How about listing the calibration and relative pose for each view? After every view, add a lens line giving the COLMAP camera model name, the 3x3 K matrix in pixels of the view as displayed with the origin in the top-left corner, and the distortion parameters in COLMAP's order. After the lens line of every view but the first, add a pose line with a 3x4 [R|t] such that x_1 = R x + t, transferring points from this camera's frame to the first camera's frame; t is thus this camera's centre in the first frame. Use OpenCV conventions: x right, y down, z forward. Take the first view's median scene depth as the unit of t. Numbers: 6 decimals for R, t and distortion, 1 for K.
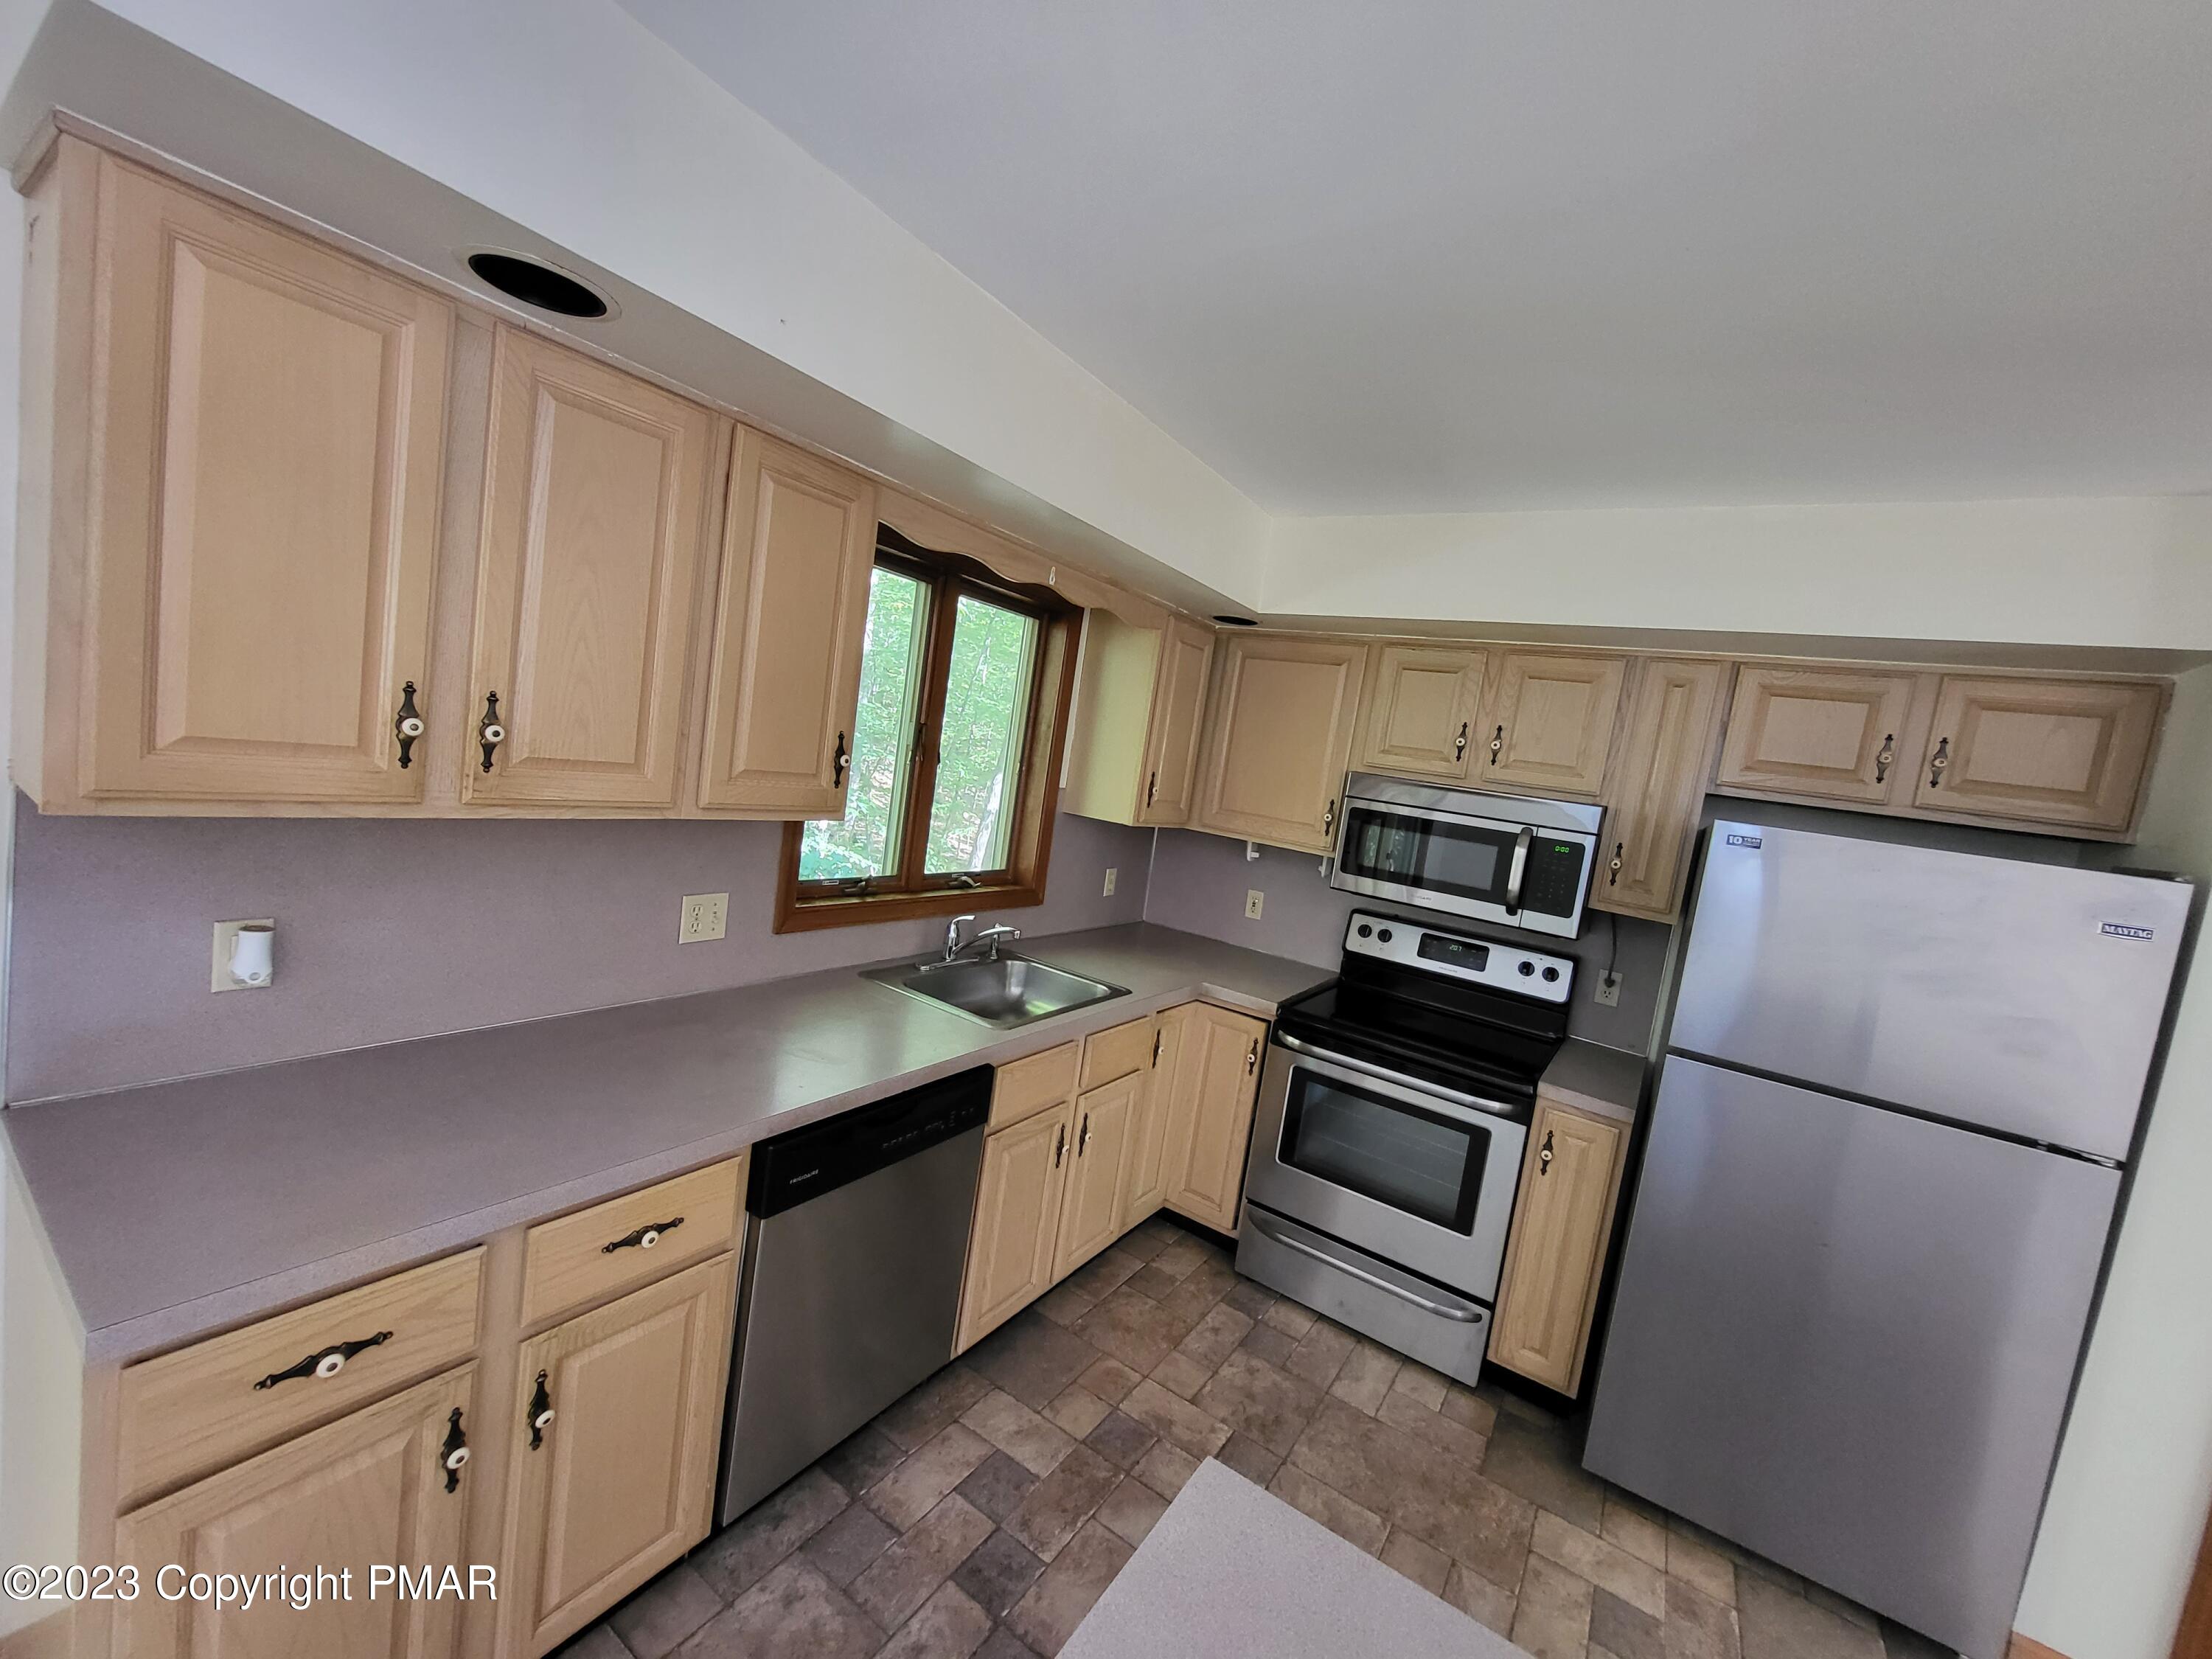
lens RADIAL K [[866.8, 0, 1090.4], [0, 866.8, 829.9], [0, 0, 1]] dist [-0.001184, -0.001222]
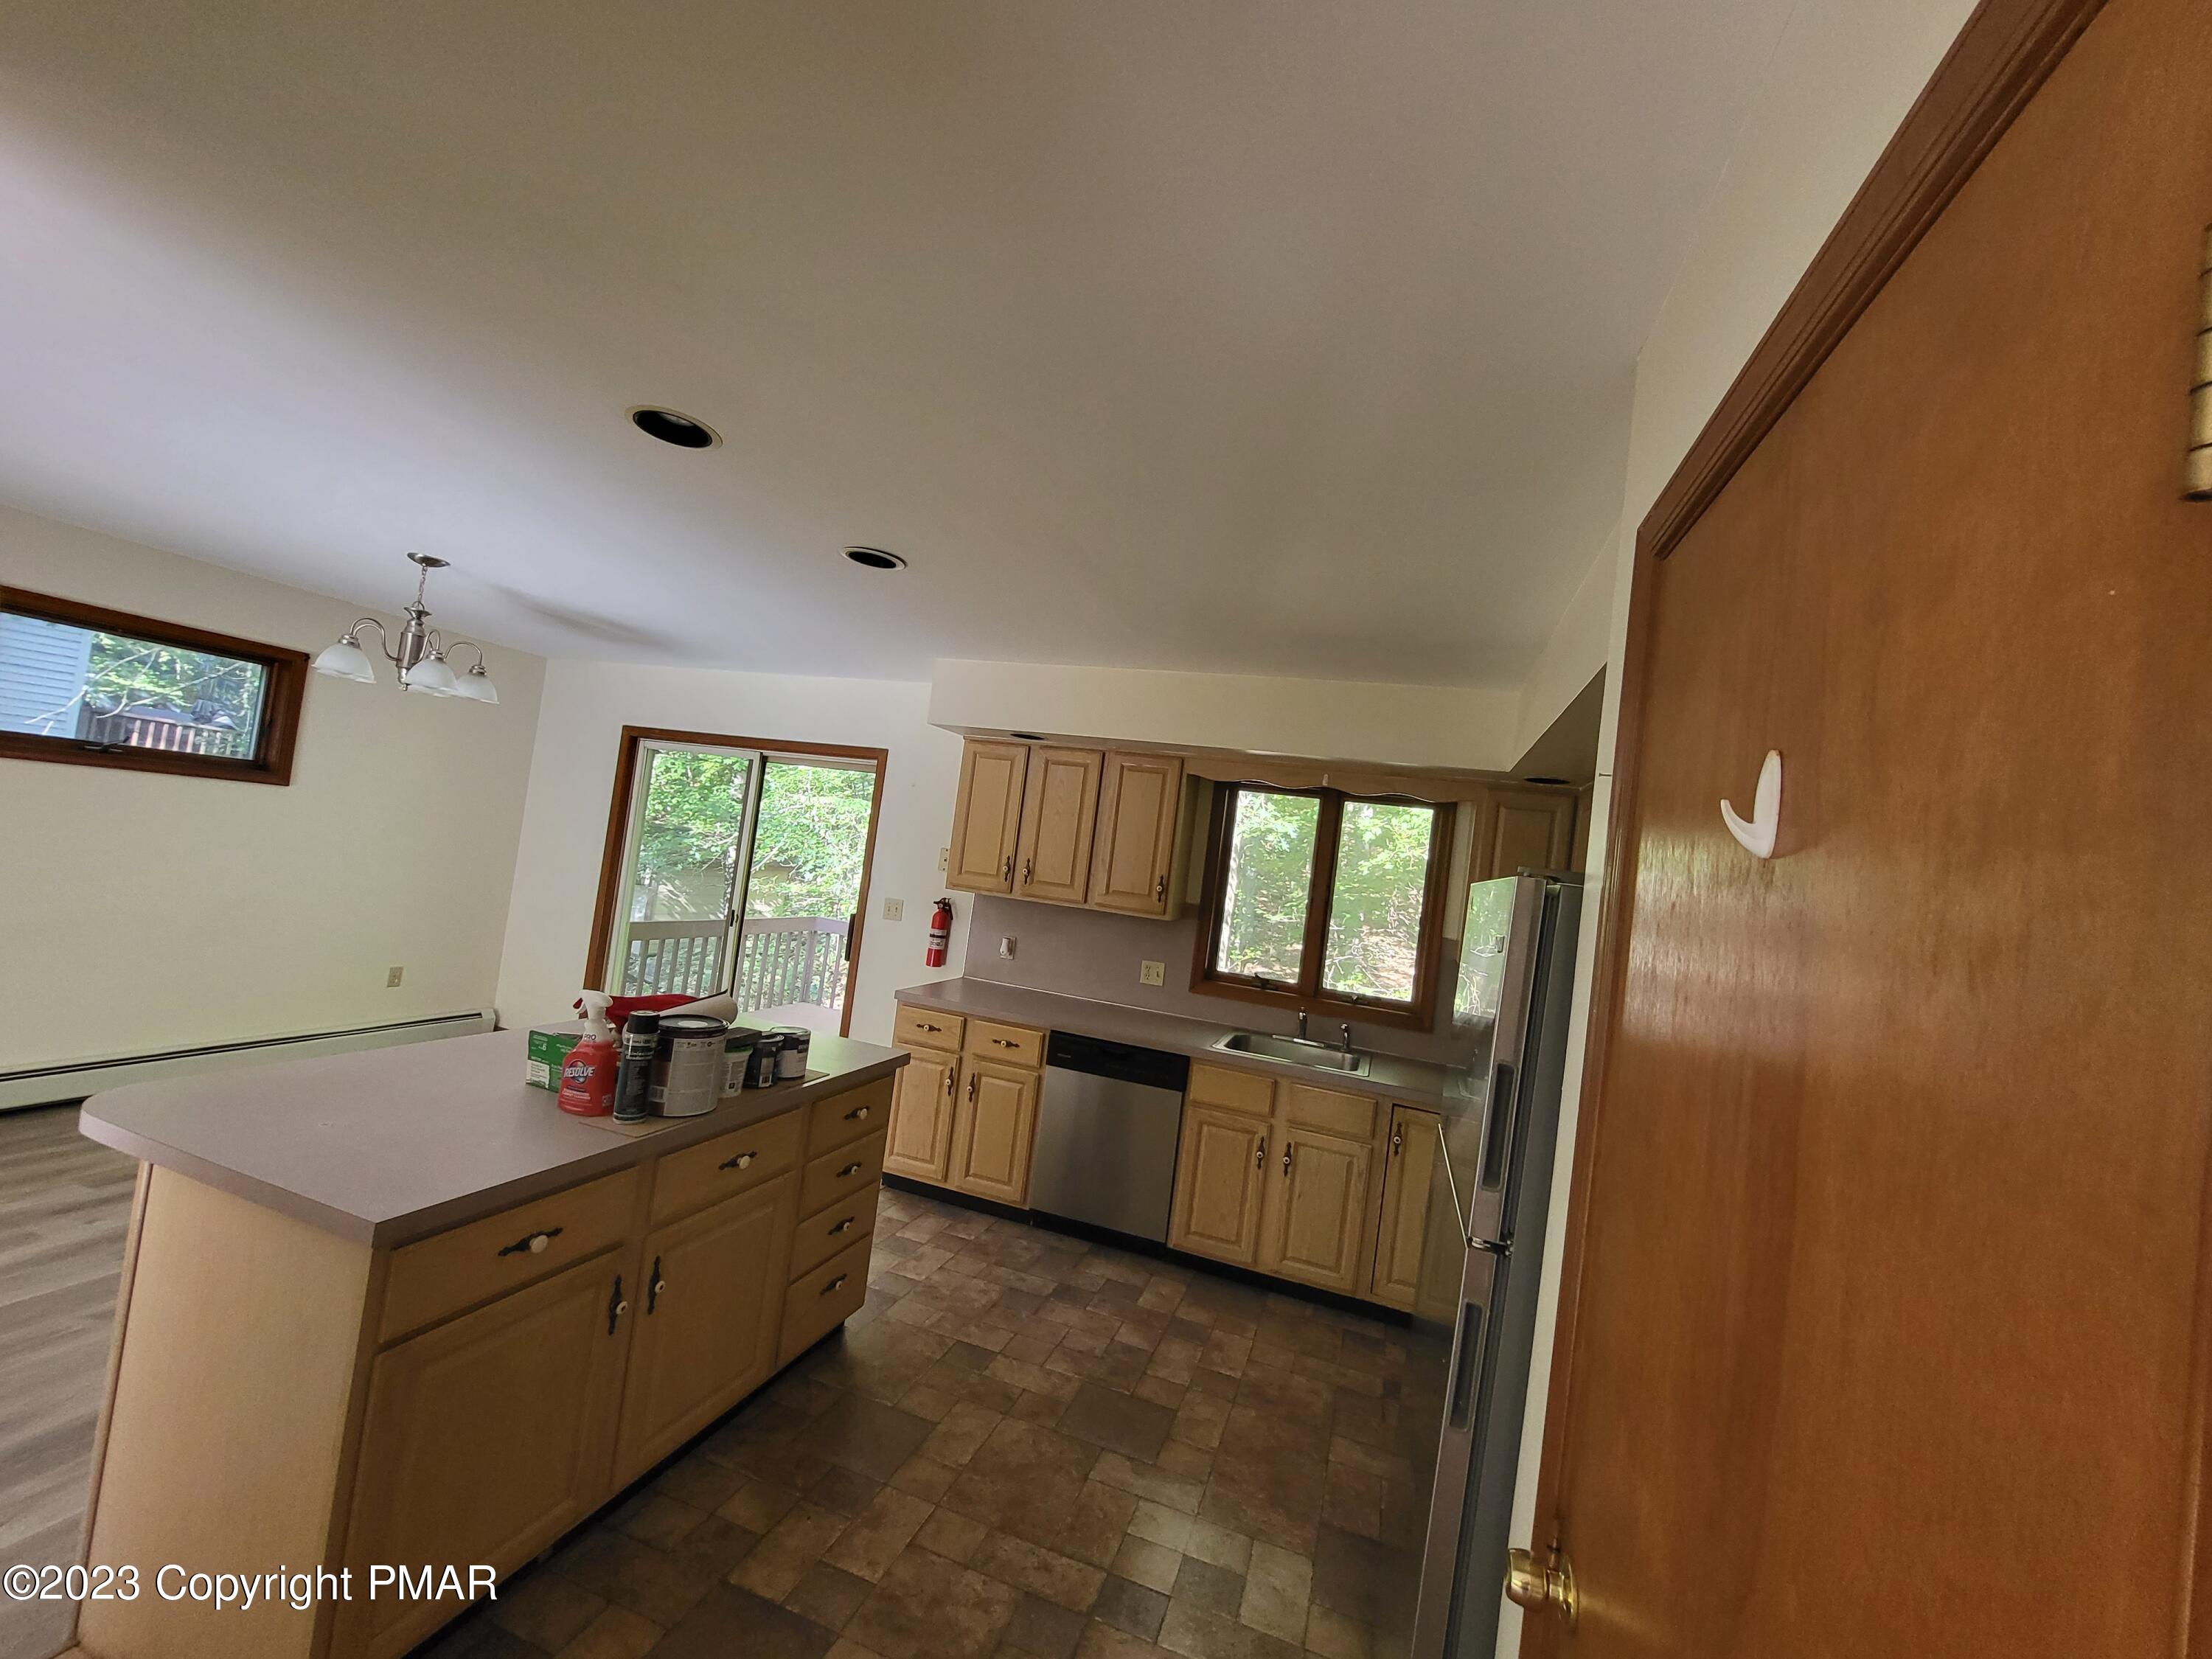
lens RADIAL K [[866.8, 0, 1119.6], [0, 866.8, 833.1], [0, 0, 1]] dist [-0.001184, -0.001222]
pose [[0.281939, -0.140796, -0.949045, 1.369033], [-0.179286, 0.964018, -0.196279, 0.177358], [0.942532, 0.225490, 0.246551, 0.301288]]
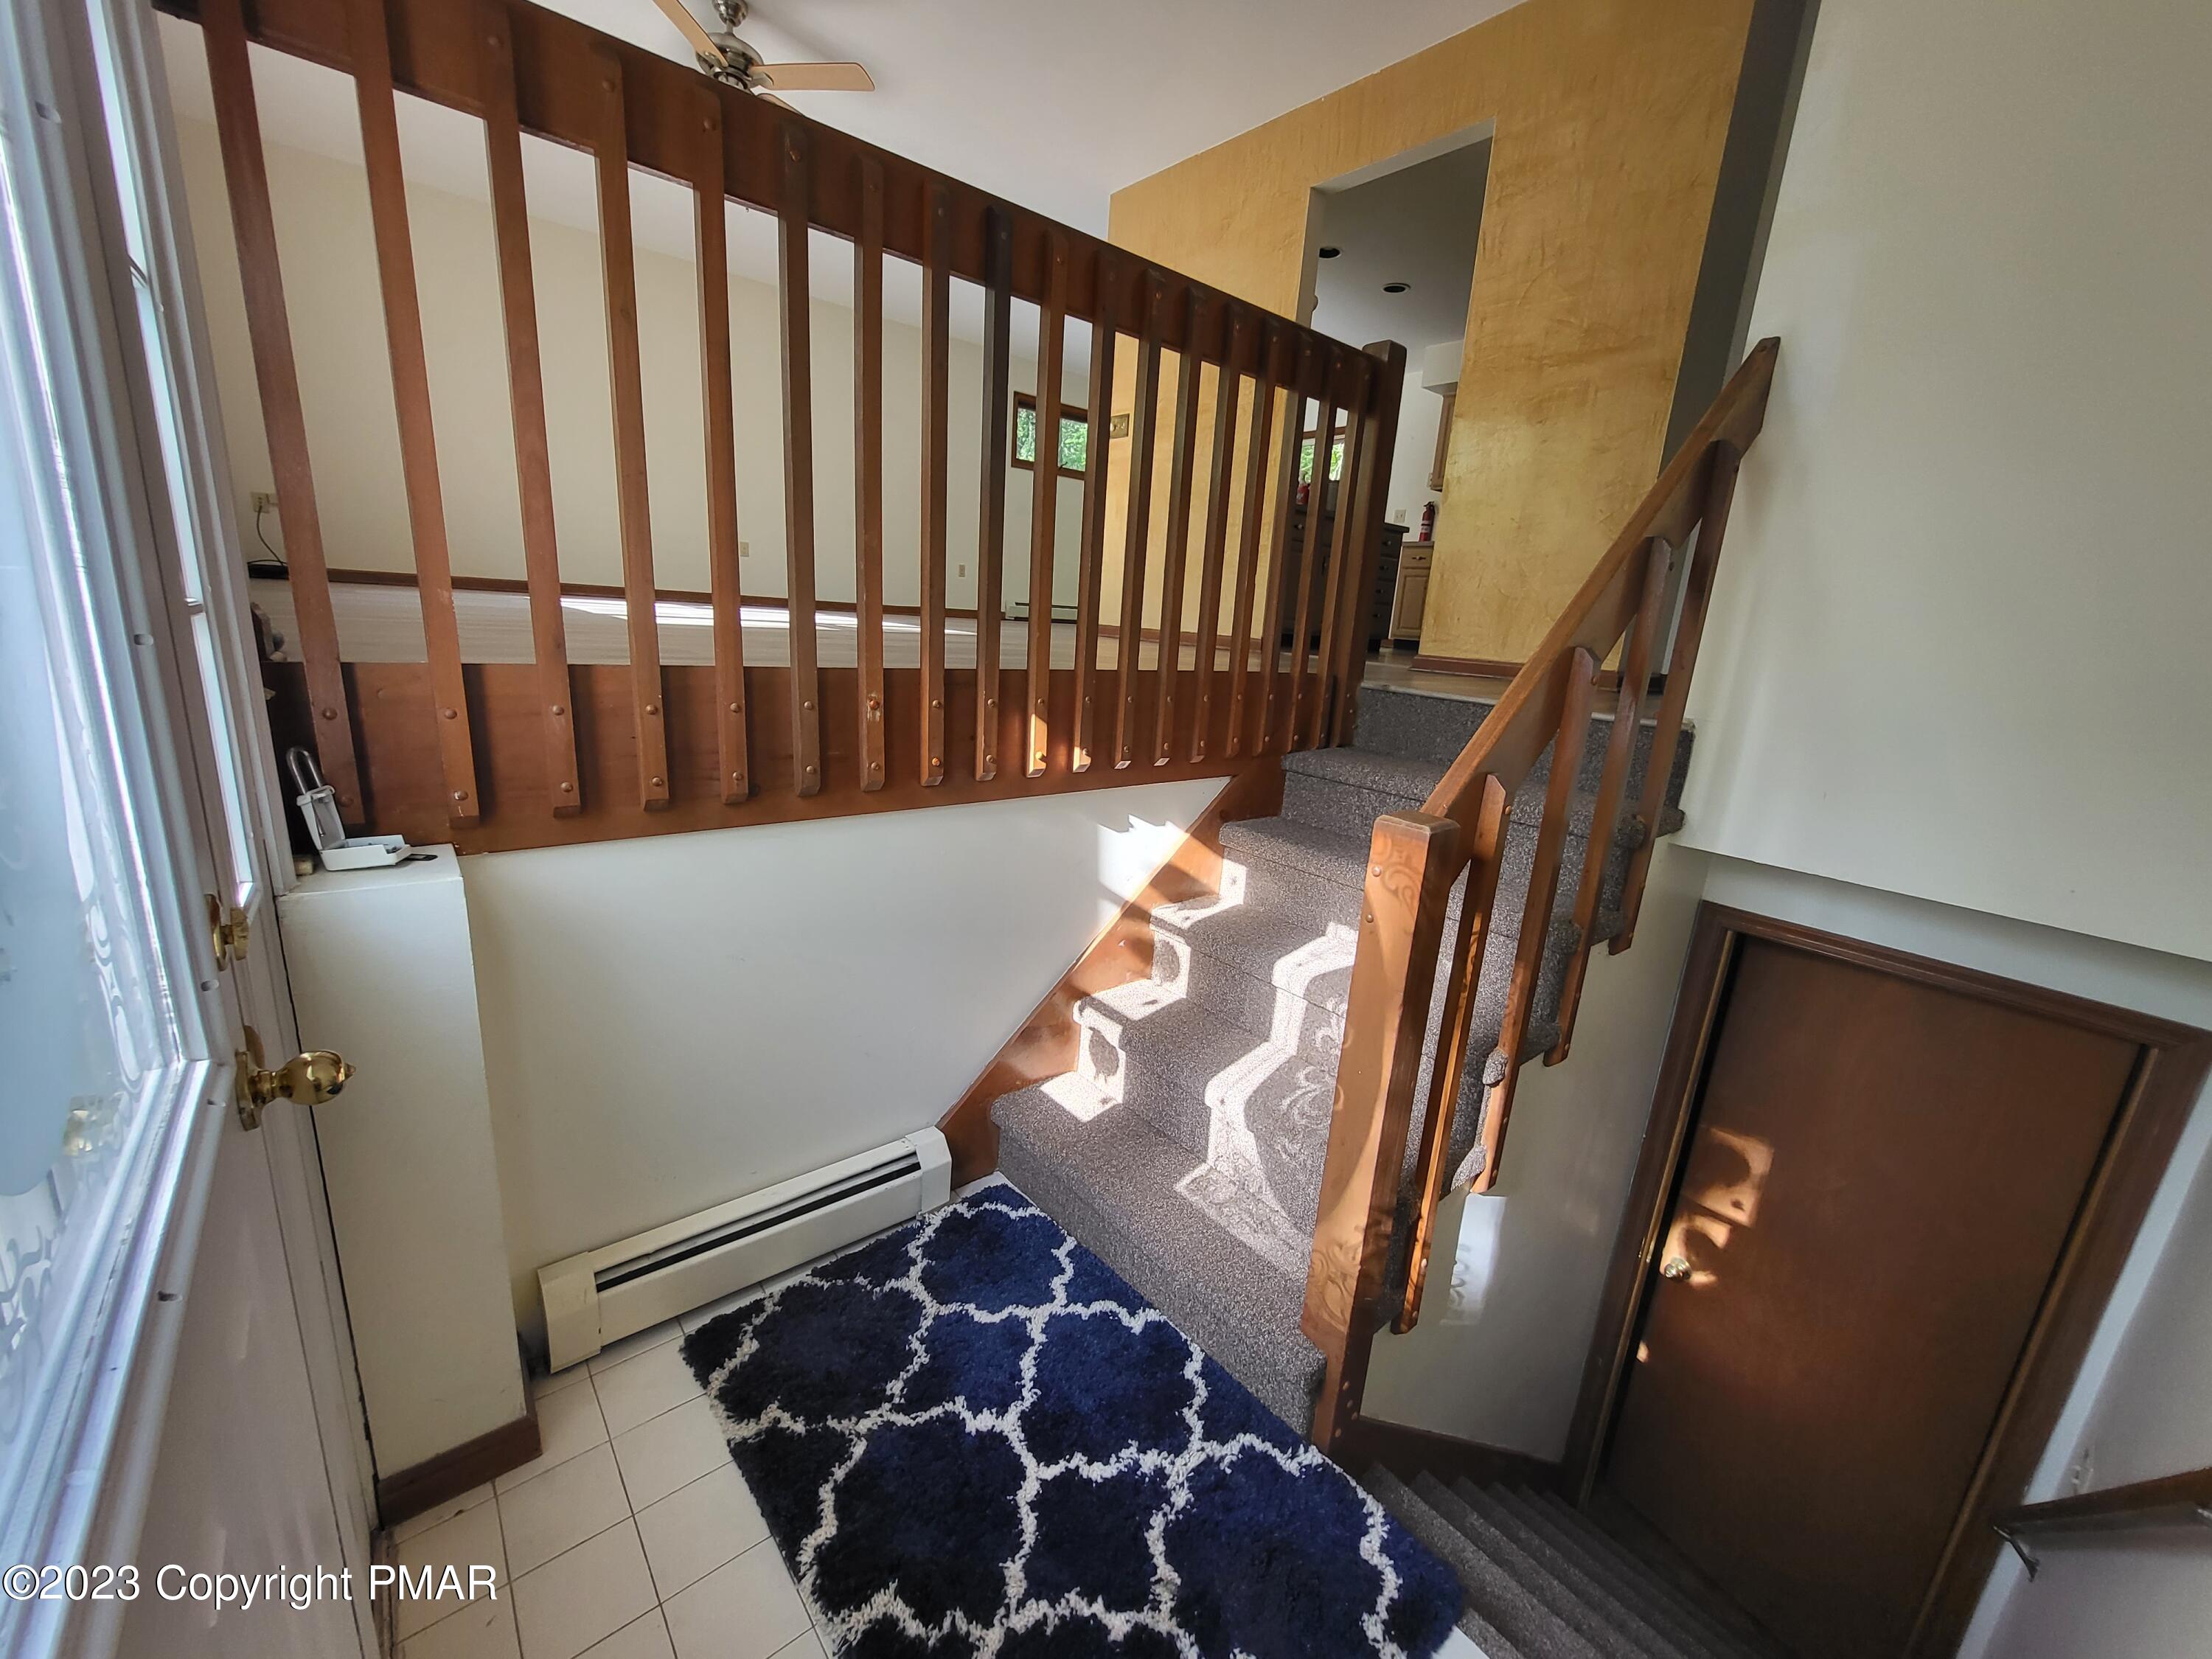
lens RADIAL K [[866.8, 0, 1123.8], [0, 866.8, 830.3], [0, 0, 1]] dist [-0.001184, -0.001222]
pose [[-0.259564, 0.075887, -0.962740, 3.070954], [-0.200561, 0.970936, 0.130606, 1.060838], [0.944670, 0.226989, -0.236800, 0.408023]]
